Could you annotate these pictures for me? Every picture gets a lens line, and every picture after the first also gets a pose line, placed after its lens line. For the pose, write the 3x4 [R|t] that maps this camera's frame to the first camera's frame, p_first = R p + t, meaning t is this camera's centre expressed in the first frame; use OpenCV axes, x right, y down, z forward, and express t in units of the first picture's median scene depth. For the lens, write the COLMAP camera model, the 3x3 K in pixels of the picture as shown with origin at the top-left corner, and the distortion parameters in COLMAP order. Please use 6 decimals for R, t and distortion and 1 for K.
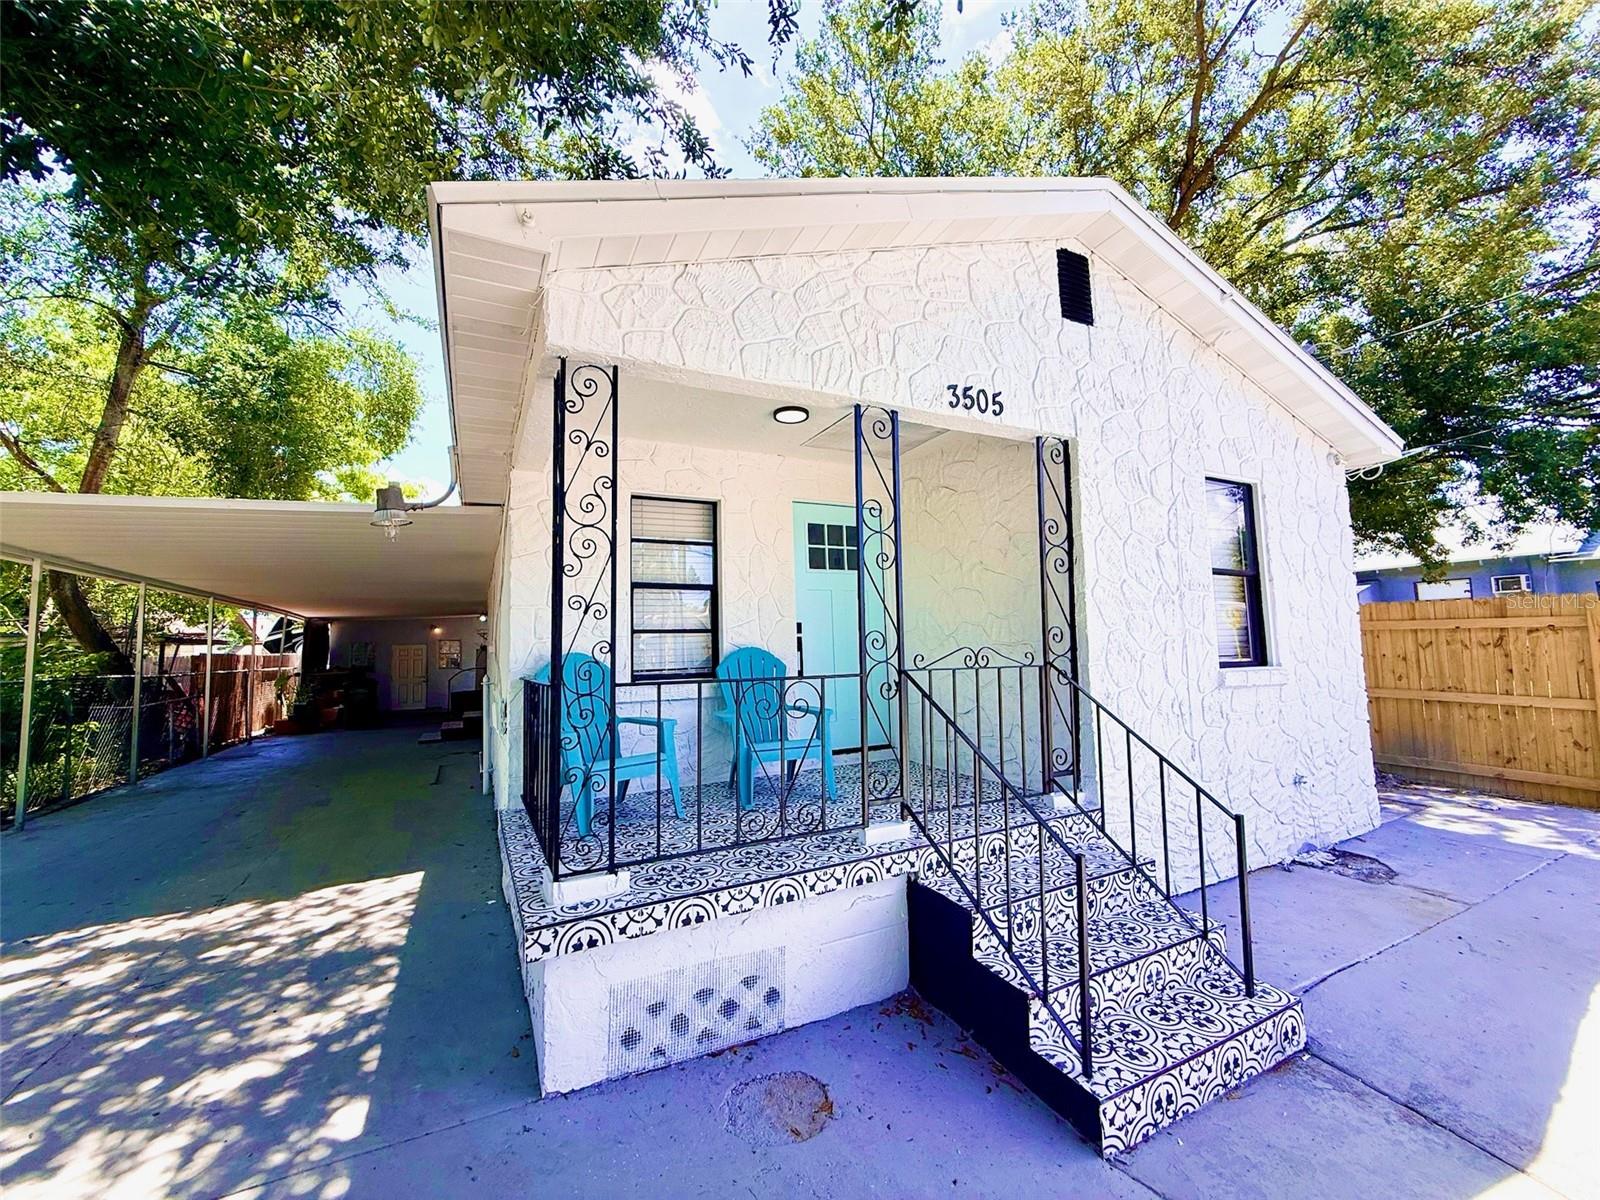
lens RADIAL K [[635.7, 0, 800.0], [0, 635.7, 600.0], [0, 0, 1]] dist [-0.001454, 0.000335]
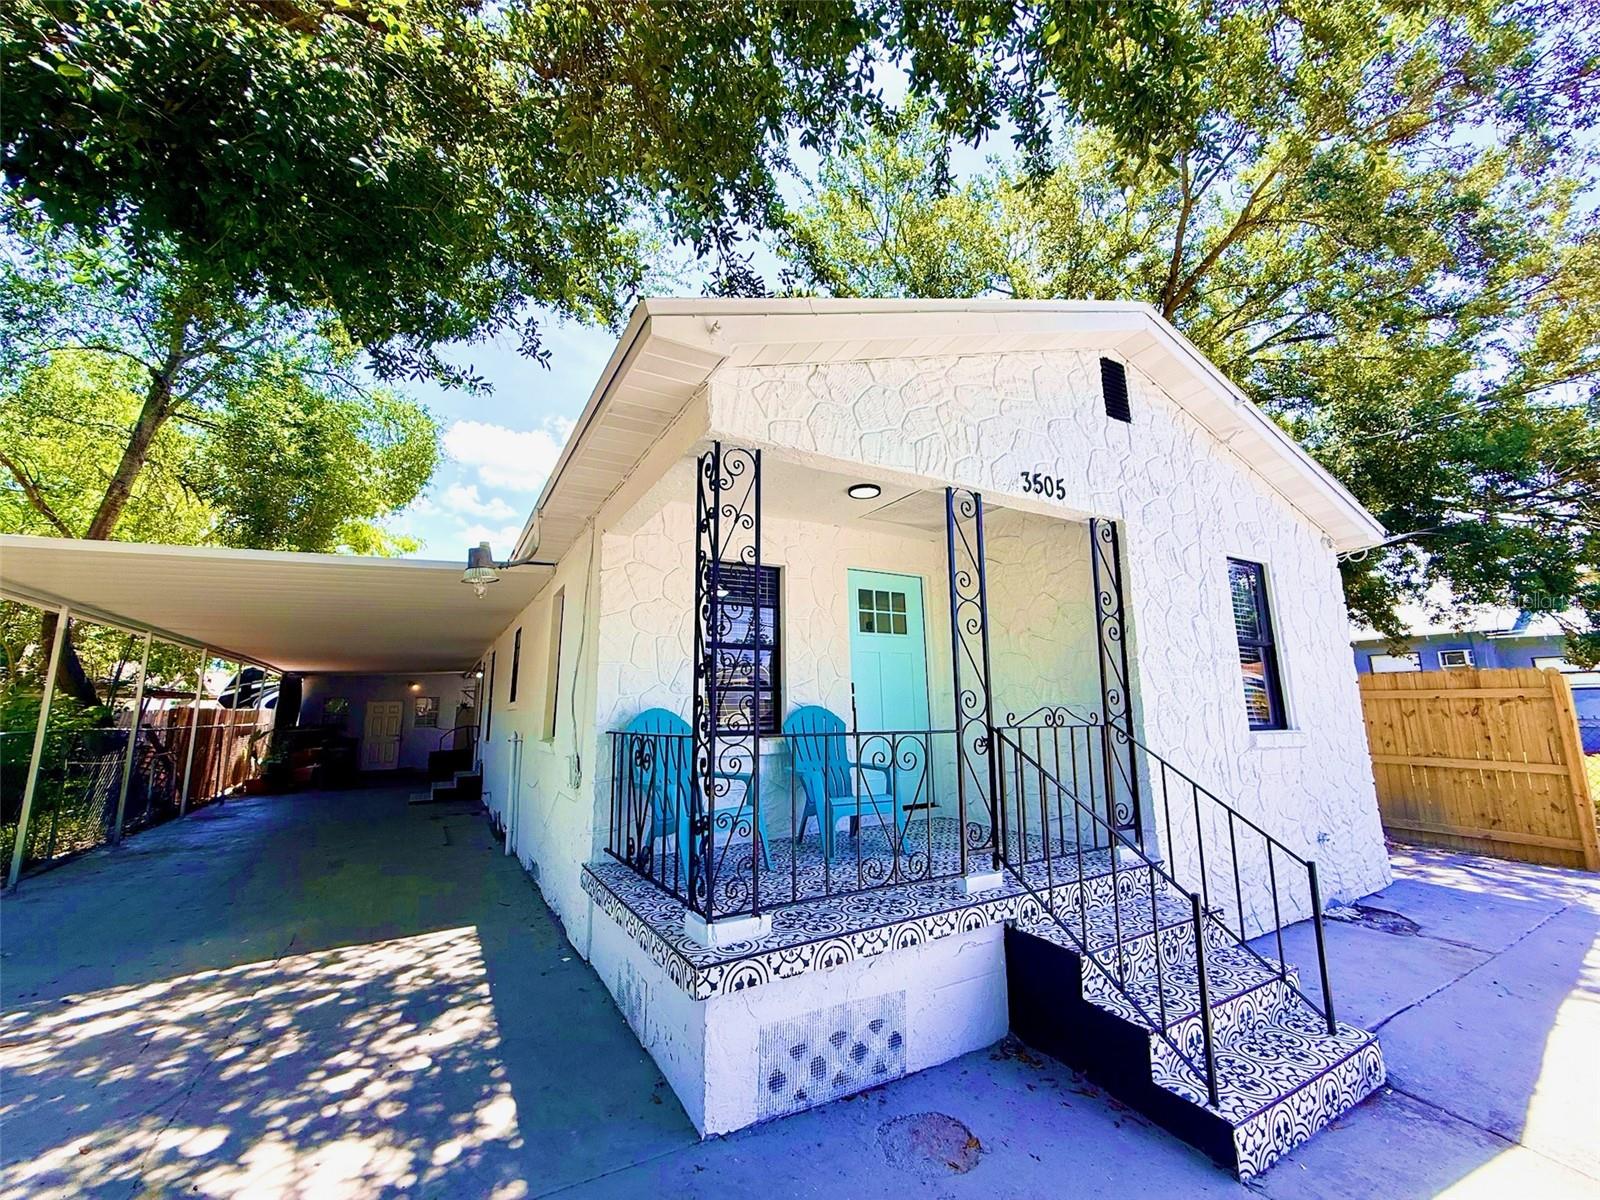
lens RADIAL K [[639.0, 0, 800.0], [0, 639.0, 600.0], [0, 0, 1]] dist [-0.001703, 0.000894]
pose [[0.998382, 0.022234, 0.052343, -0.234493], [-0.017021, 0.995040, -0.098007, 0.006691], [-0.054262, 0.096957, 0.993808, -0.092360]]
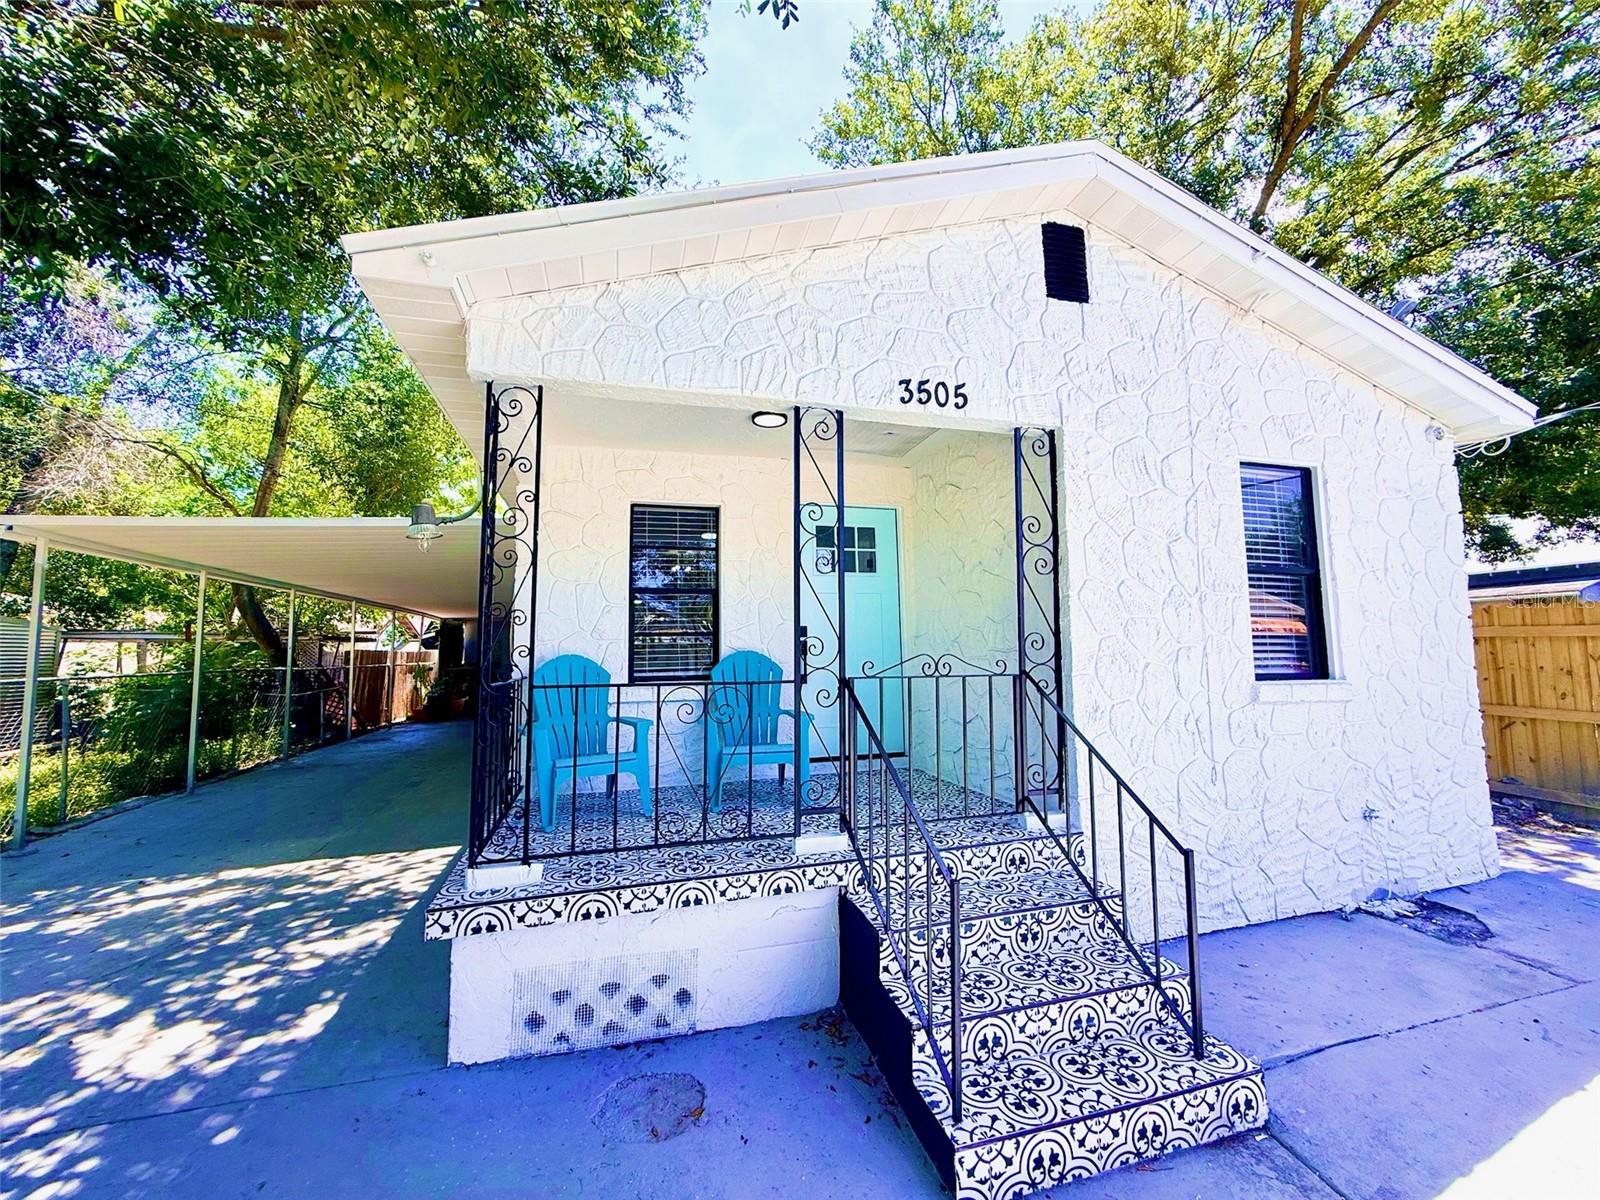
lens RADIAL K [[639.0, 0, 800.0], [0, 639.0, 600.0], [0, 0, 1]] dist [-0.001703, 0.000894]
pose [[0.982707, -0.004373, -0.185114, 0.286168], [0.004149, 0.999990, -0.001600, -0.006432], [0.185119, 0.000805, 0.982716, 0.028749]]
